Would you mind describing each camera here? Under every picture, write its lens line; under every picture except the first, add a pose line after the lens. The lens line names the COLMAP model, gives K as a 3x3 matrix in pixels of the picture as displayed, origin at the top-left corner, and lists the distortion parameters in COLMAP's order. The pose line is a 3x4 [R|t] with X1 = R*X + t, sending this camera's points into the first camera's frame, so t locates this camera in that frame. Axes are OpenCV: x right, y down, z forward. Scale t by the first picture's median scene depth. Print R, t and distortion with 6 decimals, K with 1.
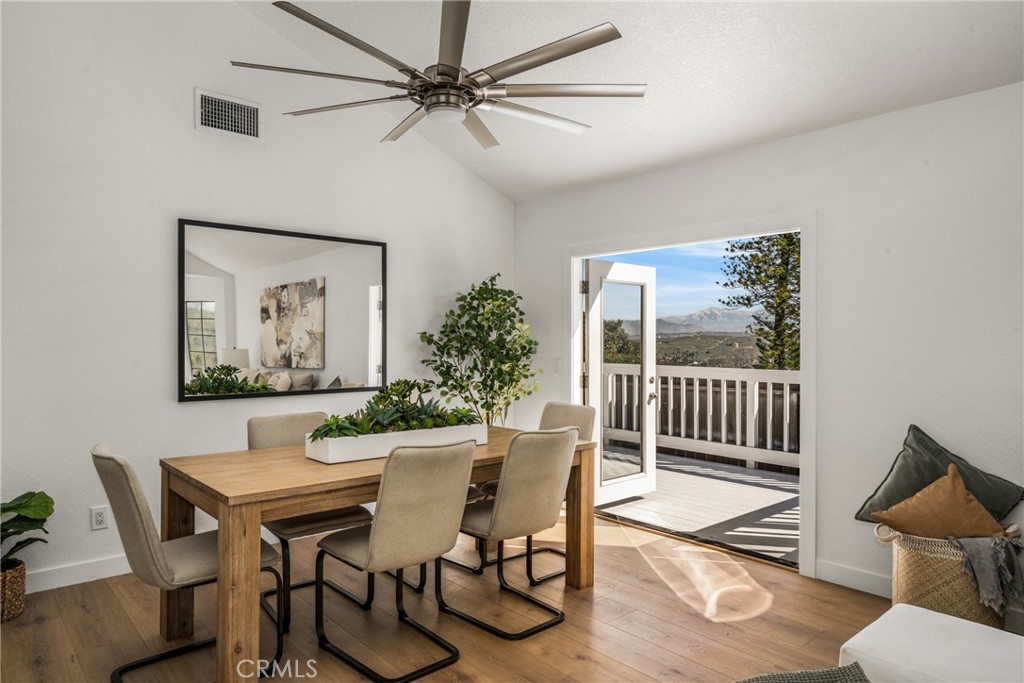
lens RADIAL K [[636.3, 0, 517.7], [0, 636.3, 348.8], [0, 0, 1]] dist [-0.023160, -0.000860]
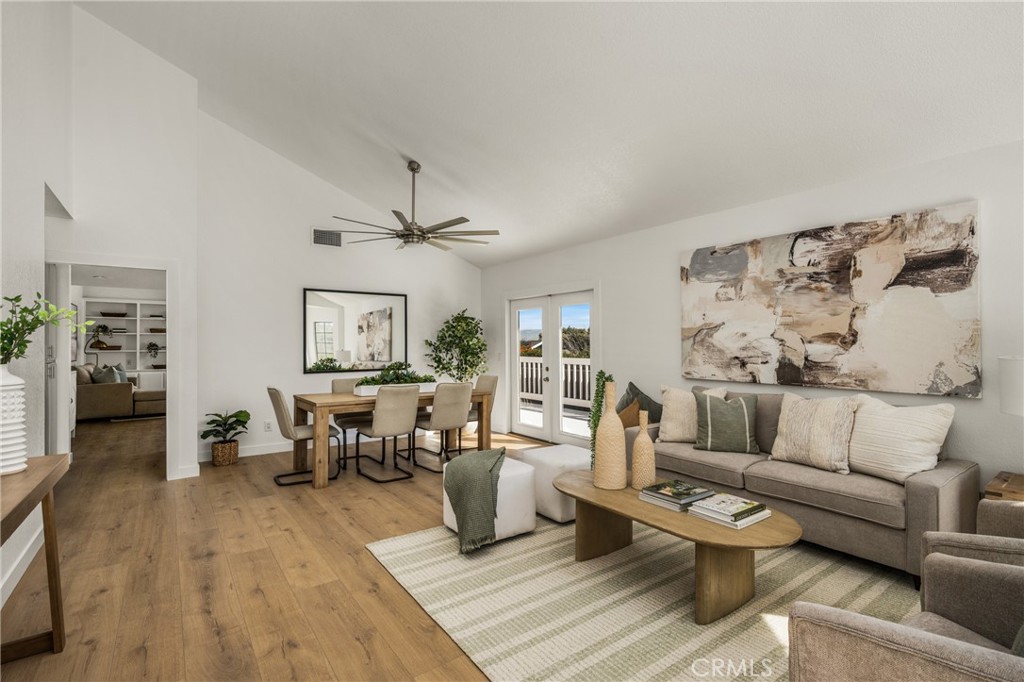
lens RADIAL K [[482.6, 0, 505.1], [0, 482.6, 348.2], [0, 0, 1]] dist [-0.002268, -0.000335]
pose [[0.992061, -0.003921, -0.125697, 0.270877], [0.003127, 0.999974, -0.006514, 0.009126], [0.125720, 0.006069, 0.992047, -0.421431]]
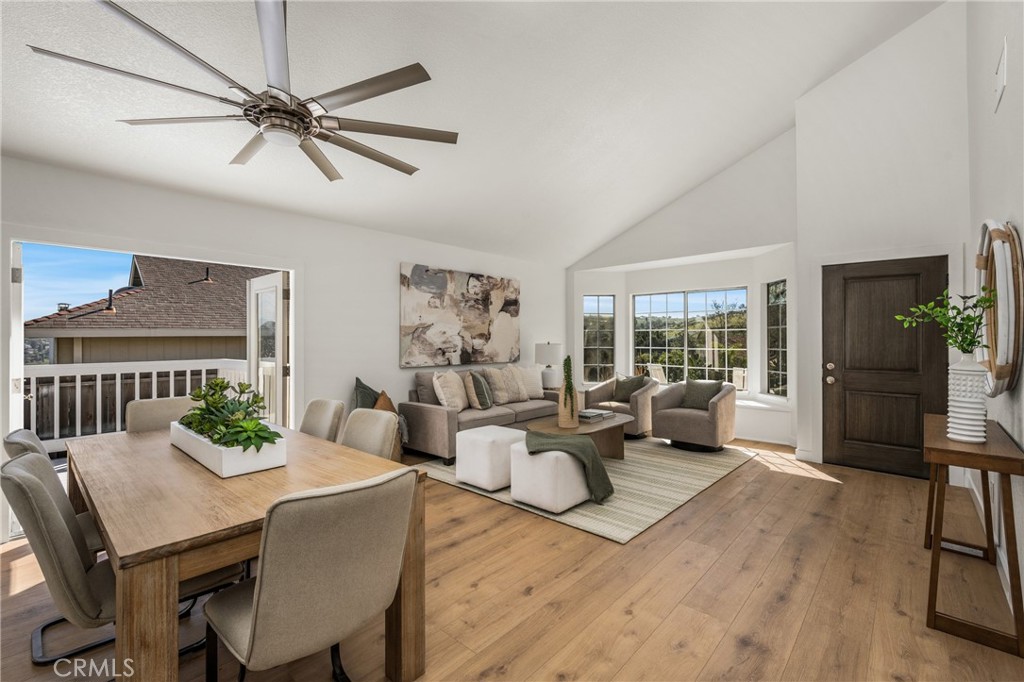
lens RADIAL K [[447.4, 0, 517.2], [0, 447.4, 339.9], [0, 0, 1]] dist [0.000385, 0.000288]
pose [[-0.107041, -0.004168, 0.994246, -0.589122], [0.012532, 0.999906, 0.005541, -0.004691], [-0.994176, 0.013053, -0.106979, 0.418540]]
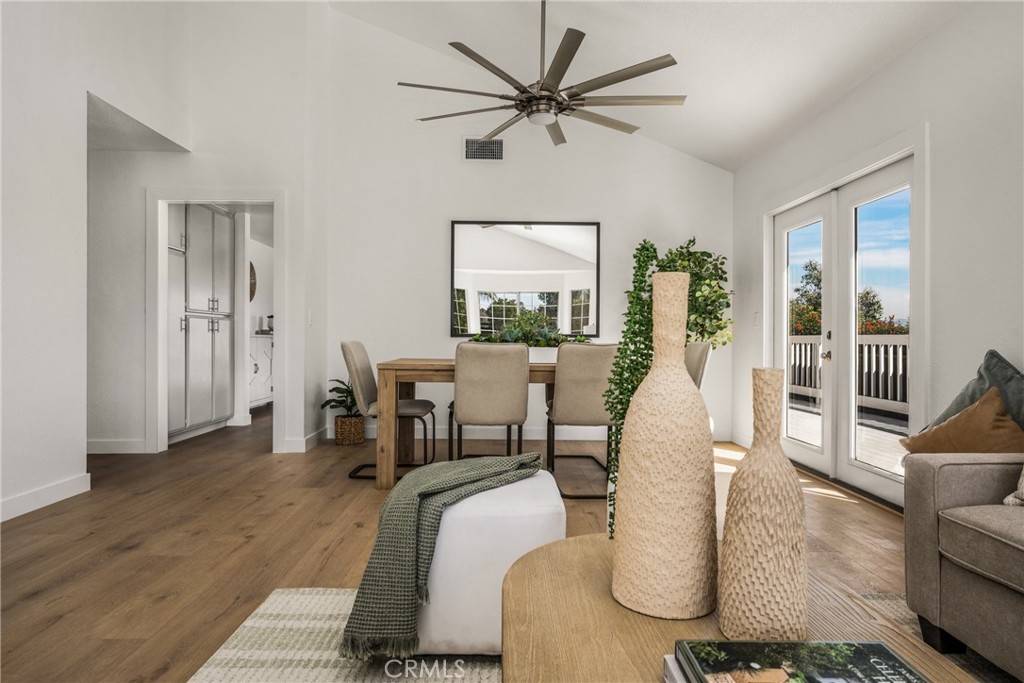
lens RADIAL K [[594.1, 0, 505.2], [0, 594.1, 346.5], [0, 0, 1]] dist [0.003399, -0.000846]
pose [[0.743387, 0.016393, -0.668661, 0.441427], [-0.016861, 0.999841, 0.005767, 0.077602], [0.668649, 0.006987, 0.743545, -0.014241]]
